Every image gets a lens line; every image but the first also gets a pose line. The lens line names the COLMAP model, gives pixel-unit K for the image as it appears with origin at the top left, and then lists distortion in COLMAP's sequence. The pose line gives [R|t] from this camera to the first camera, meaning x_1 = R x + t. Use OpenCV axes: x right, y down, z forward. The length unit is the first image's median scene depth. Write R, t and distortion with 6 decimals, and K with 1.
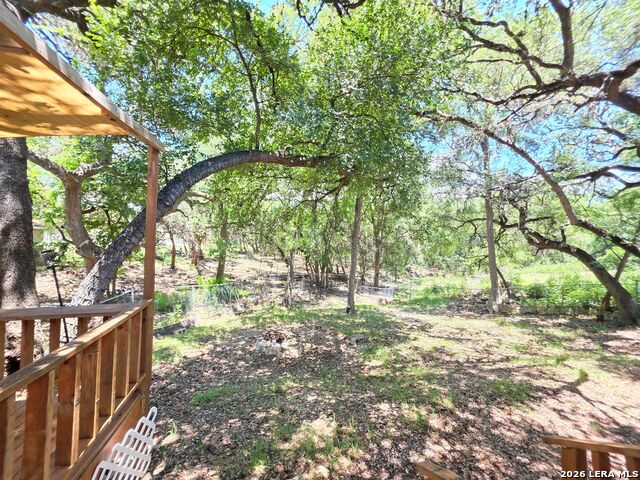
lens RADIAL K [[257.8, 0, 319.8], [0, 257.8, 236.7], [0, 0, 1]] dist [-0.000262, 0.000808]
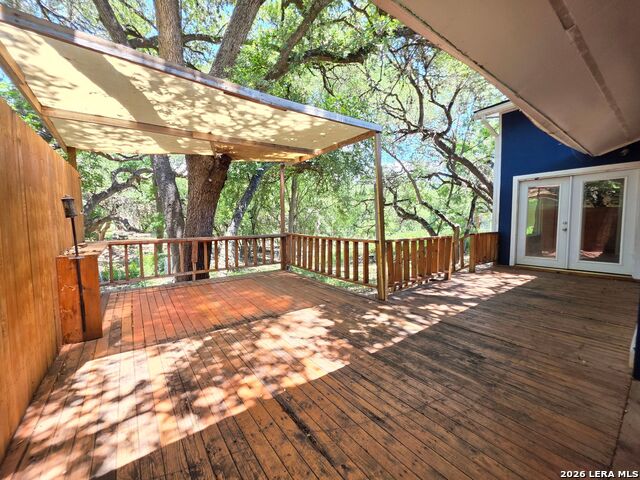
lens RADIAL K [[257.8, 0, 318.6], [0, 257.8, 239.8], [0, 0, 1]] dist [-0.000262, 0.000808]
pose [[0.918809, -0.041430, 0.392522, -0.263442], [0.004885, 0.995593, 0.093648, 0.022586], [-0.394672, -0.084127, 0.914962, -0.265068]]
